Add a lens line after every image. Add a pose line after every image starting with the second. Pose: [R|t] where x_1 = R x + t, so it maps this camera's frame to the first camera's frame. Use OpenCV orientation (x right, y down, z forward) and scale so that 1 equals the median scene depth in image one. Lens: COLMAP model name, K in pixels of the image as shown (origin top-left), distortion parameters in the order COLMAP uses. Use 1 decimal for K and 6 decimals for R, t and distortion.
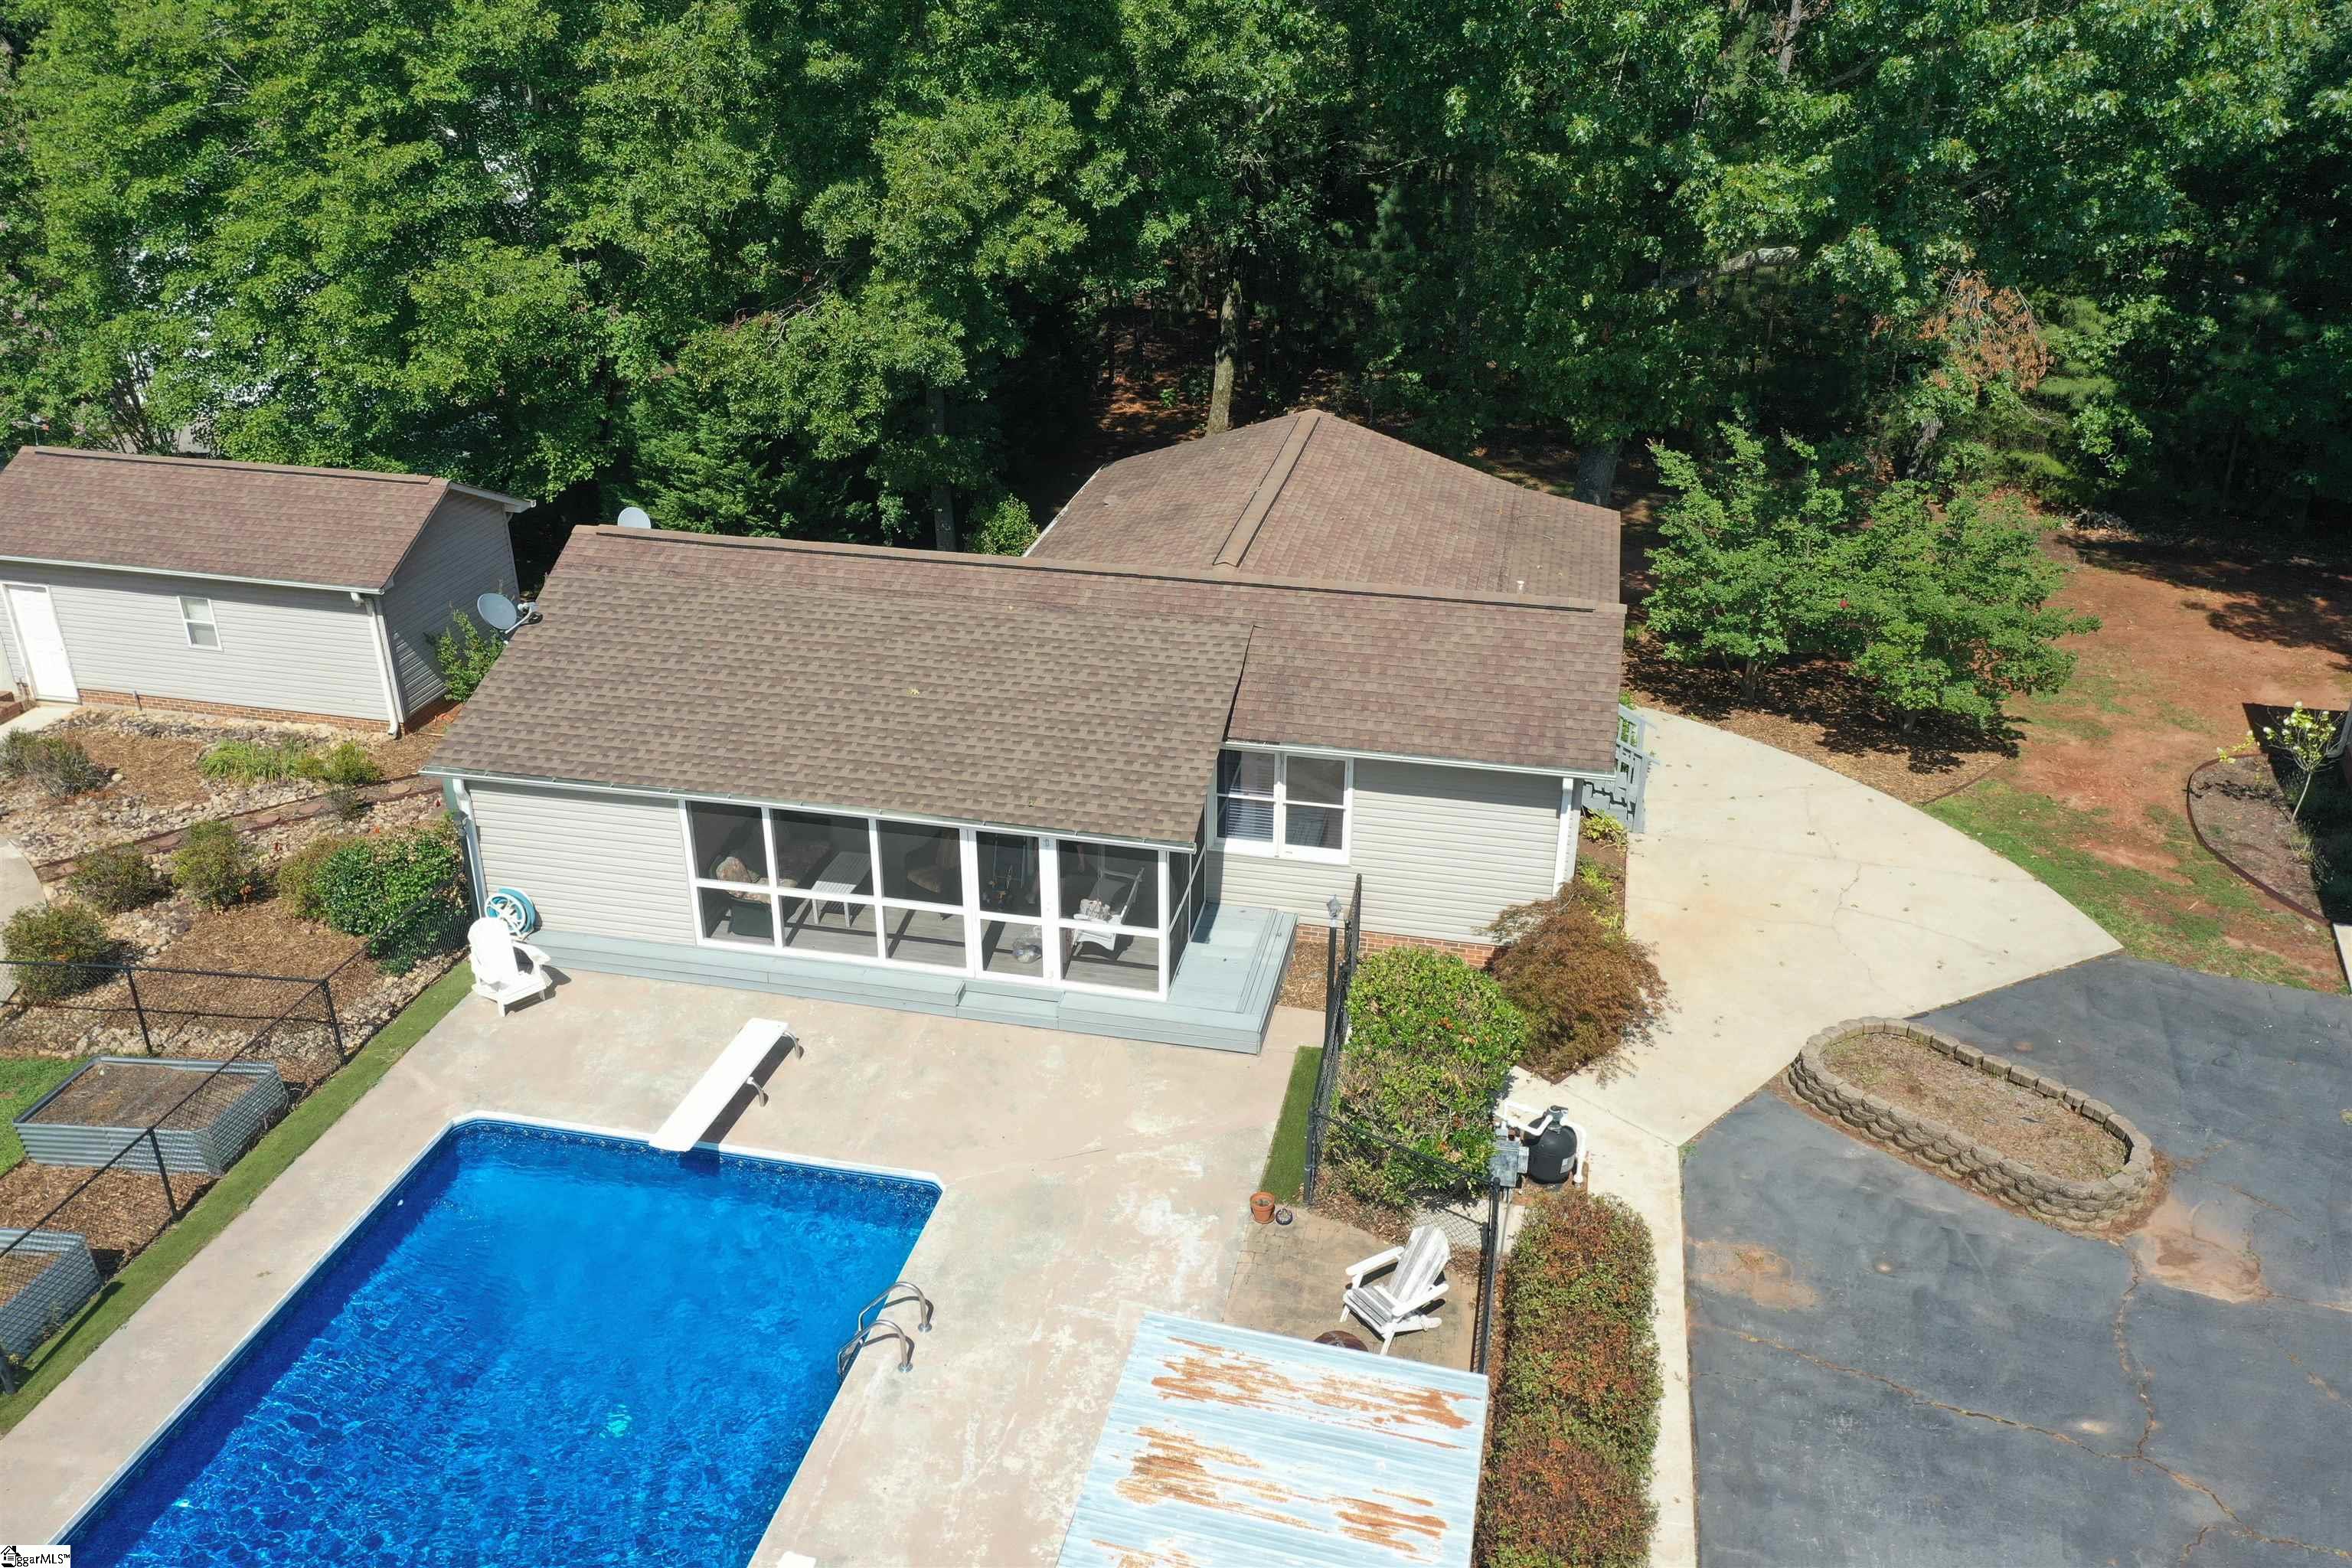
lens RADIAL K [[1873.0, 0, 1170.4], [0, 1873.0, 764.5], [0, 0, 1]] dist [0.015972, -0.001930]
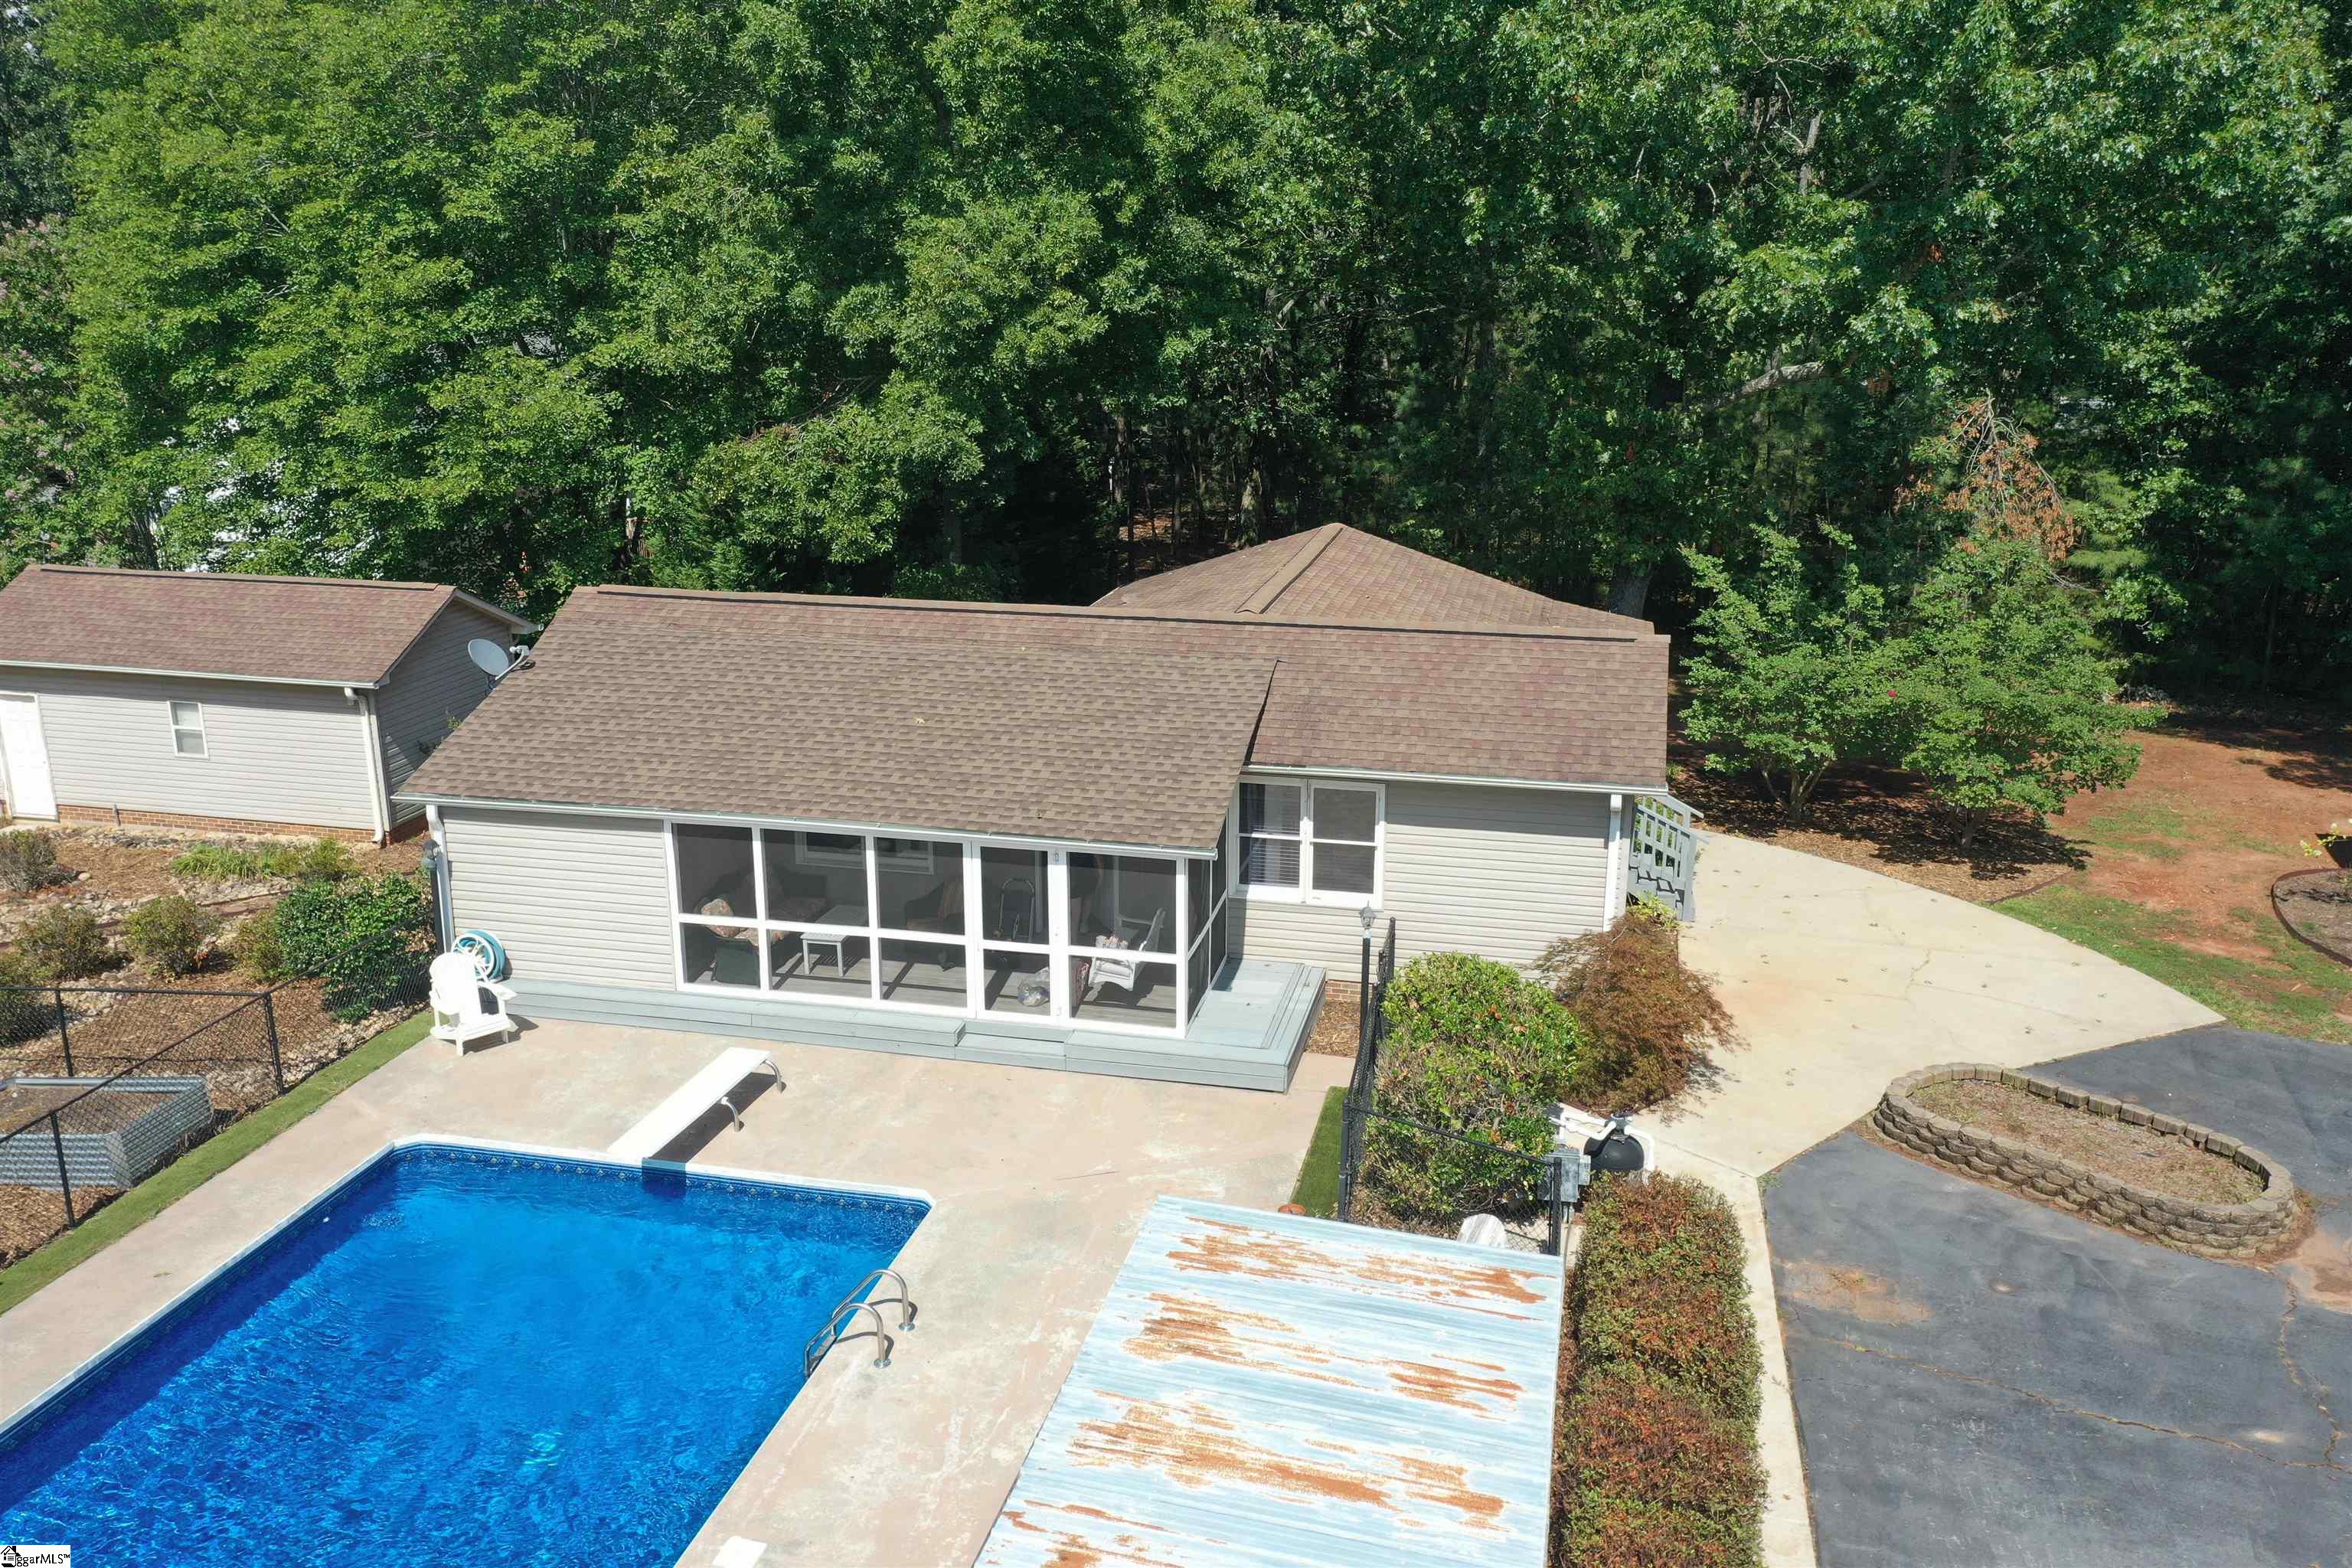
lens RADIAL K [[1873.0, 0, 1170.8], [0, 1873.0, 763.9], [0, 0, 1]] dist [0.015972, -0.001930]
pose [[0.999944, 0.003511, -0.009988, -0.000133], [-0.005207, 0.984509, -0.175255, 0.146774], [0.009218, 0.175297, 0.984472, 0.072238]]
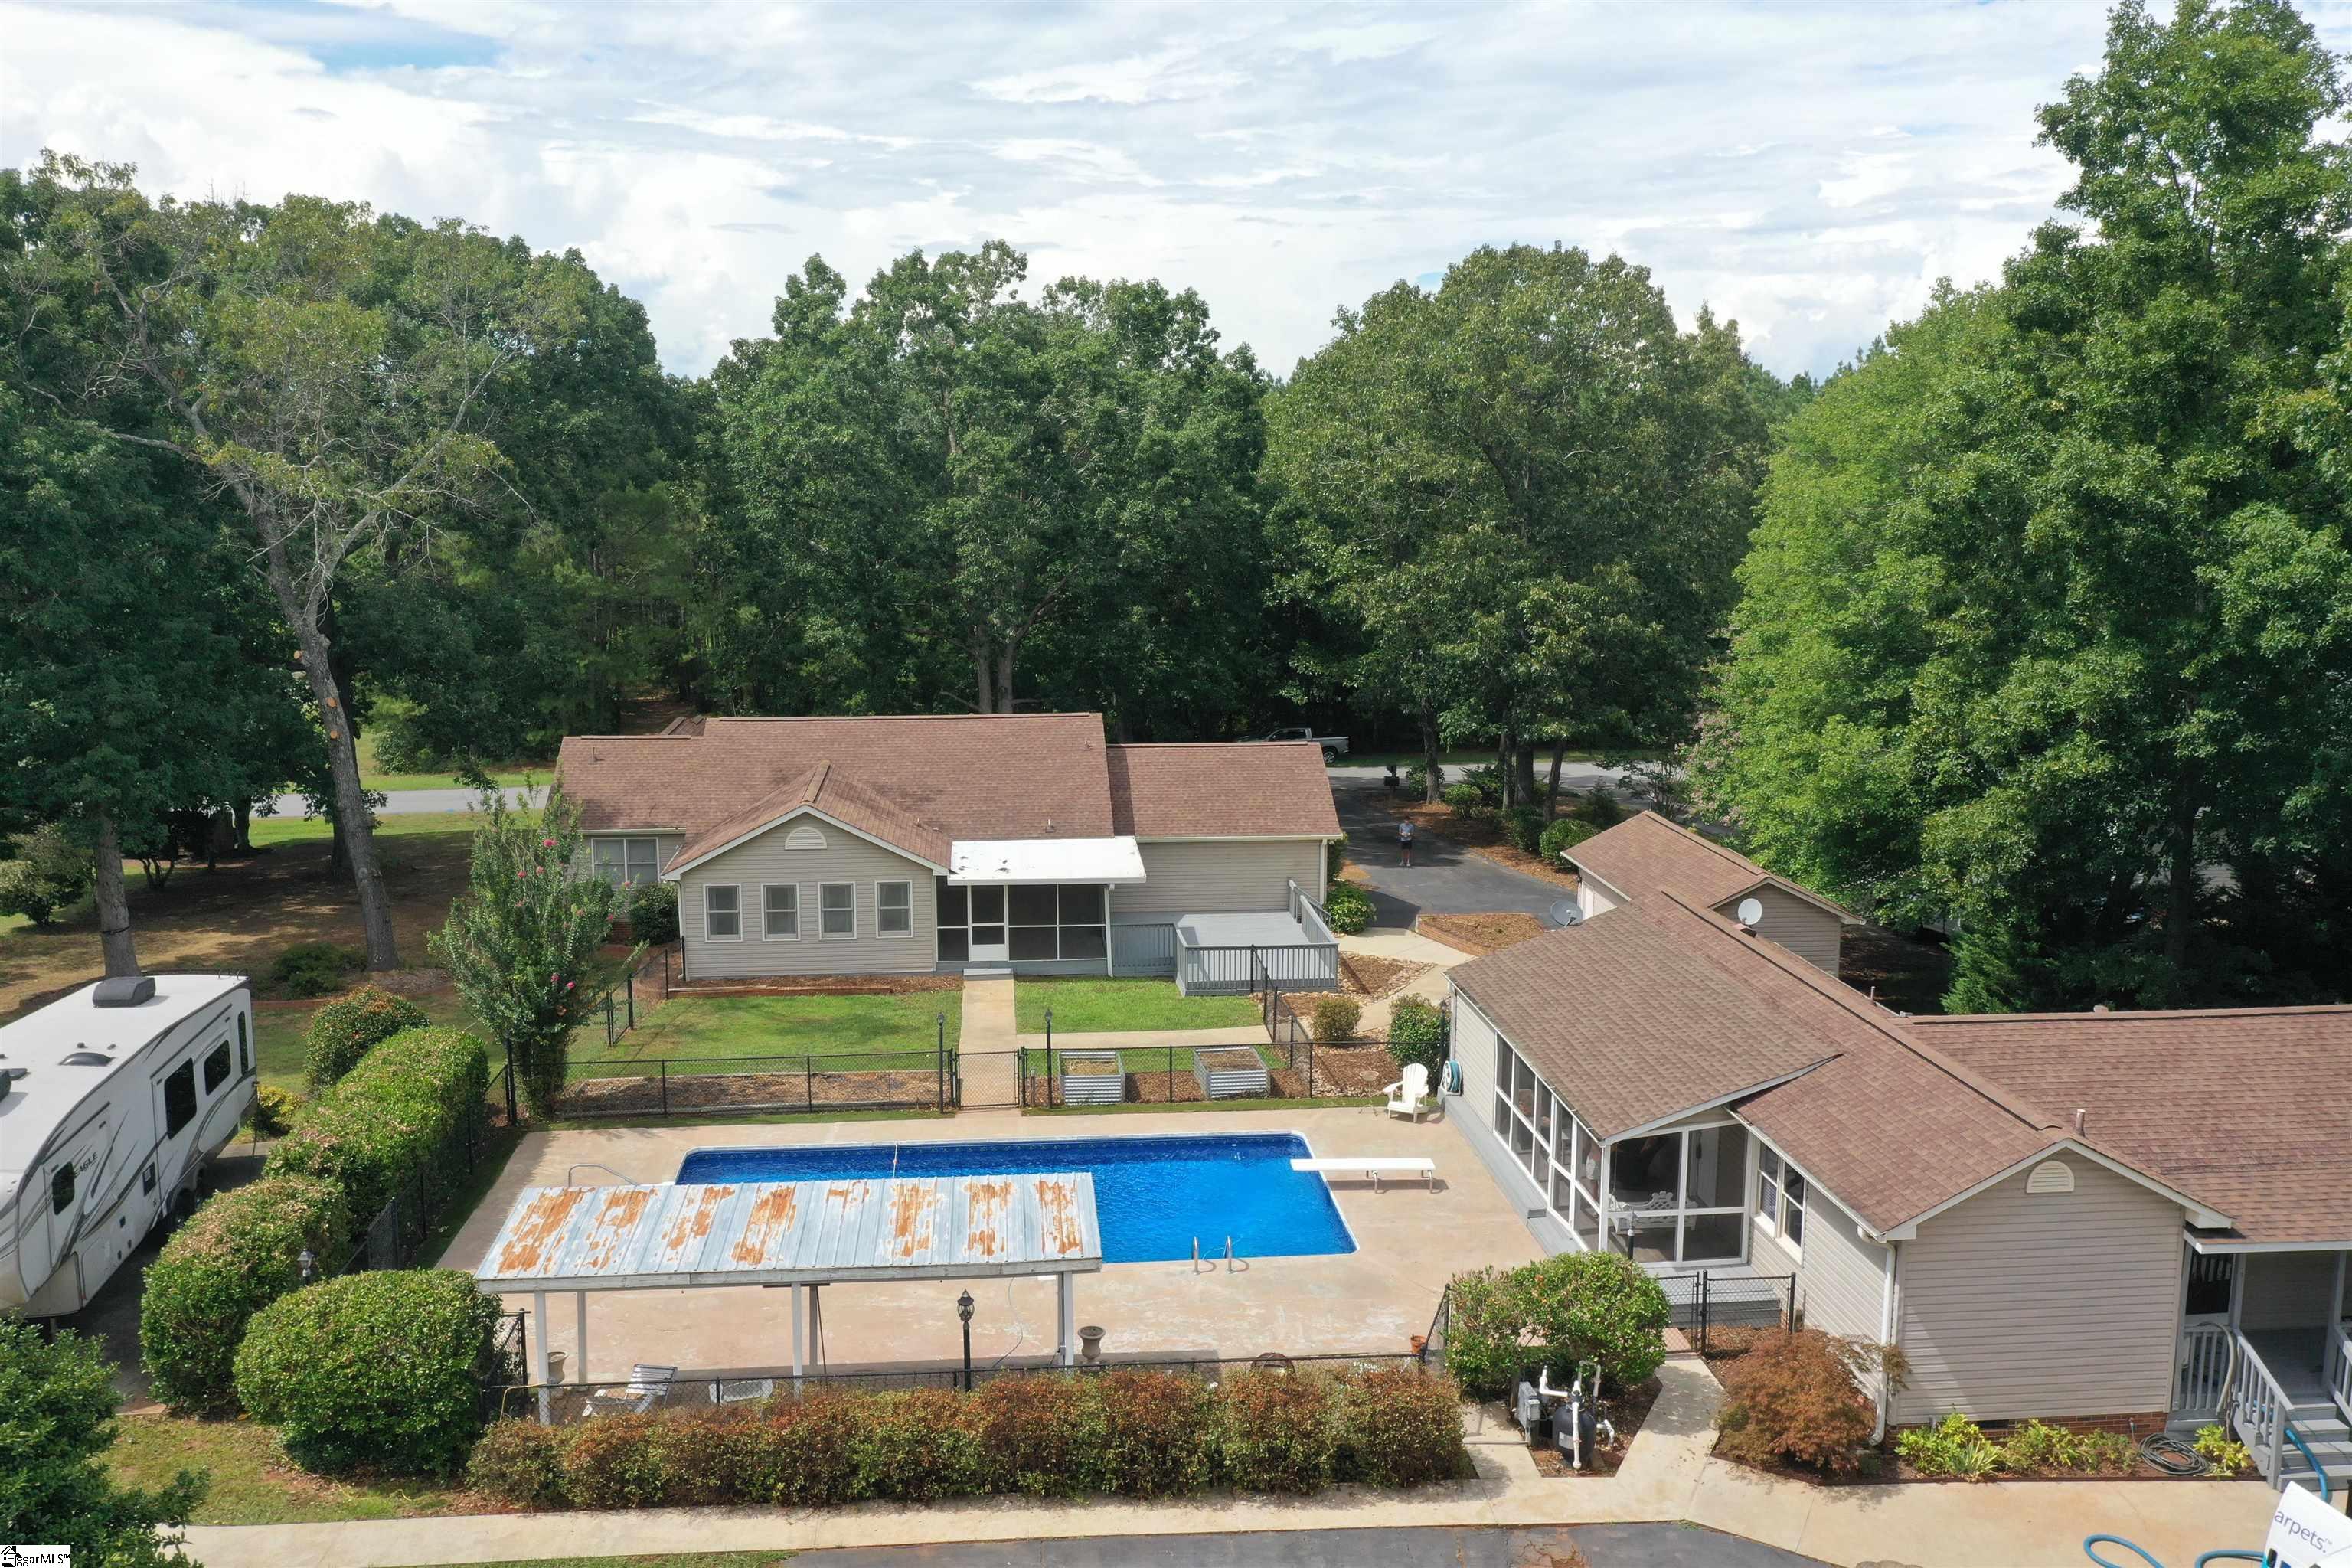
lens RADIAL K [[1873.0, 0, 1181.0], [0, 1873.0, 772.5], [0, 0, 1]] dist [0.015972, -0.001930]
pose [[0.317237, 0.157159, -0.935234, 1.009731], [-0.414859, 0.909804, 0.012163, -0.078688], [0.852791, 0.384132, 0.353822, 0.155464]]
